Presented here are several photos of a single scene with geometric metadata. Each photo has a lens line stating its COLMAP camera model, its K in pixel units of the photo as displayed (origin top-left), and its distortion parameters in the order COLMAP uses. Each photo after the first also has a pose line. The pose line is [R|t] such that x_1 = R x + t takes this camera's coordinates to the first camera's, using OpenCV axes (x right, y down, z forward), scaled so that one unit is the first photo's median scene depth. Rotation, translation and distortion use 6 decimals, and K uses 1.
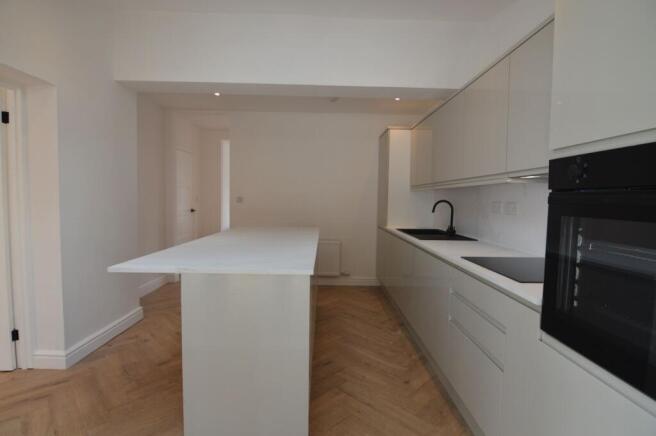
lens RADIAL K [[326.8, 0, 327.3], [0, 326.8, 207.8], [0, 0, 1]] dist [-0.000630, -0.000063]
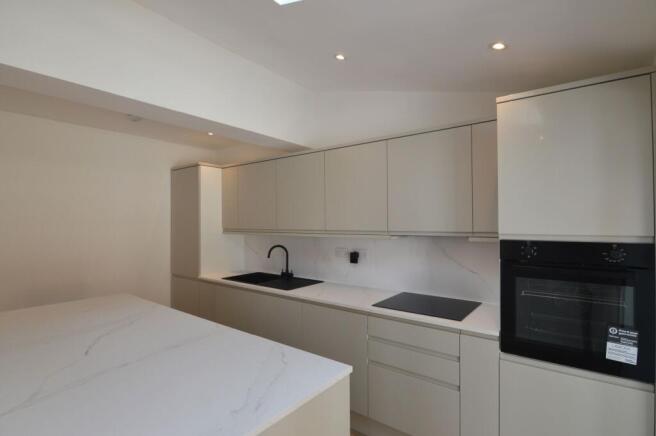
lens RADIAL K [[327.0, 0, 329.2], [0, 327.0, 218.7], [0, 0, 1]] dist [-0.004091, -0.010440]
pose [[0.628088, -0.011162, 0.778062, -0.351318], [0.036081, 0.999239, -0.014791, -0.086827], [-0.777305, 0.037363, 0.628013, 0.221215]]
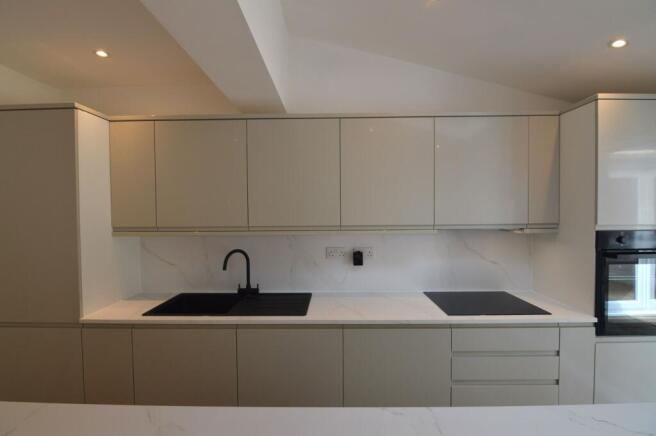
lens RADIAL K [[334.0, 0, 329.2], [0, 334.0, 215.4], [0, 0, 1]] dist [0.003504, 0.000187]
pose [[0.034189, -0.016692, 0.999276, -0.350047], [0.036232, 0.999224, 0.015451, -0.100999], [-0.998758, 0.035677, 0.034768, 0.779595]]
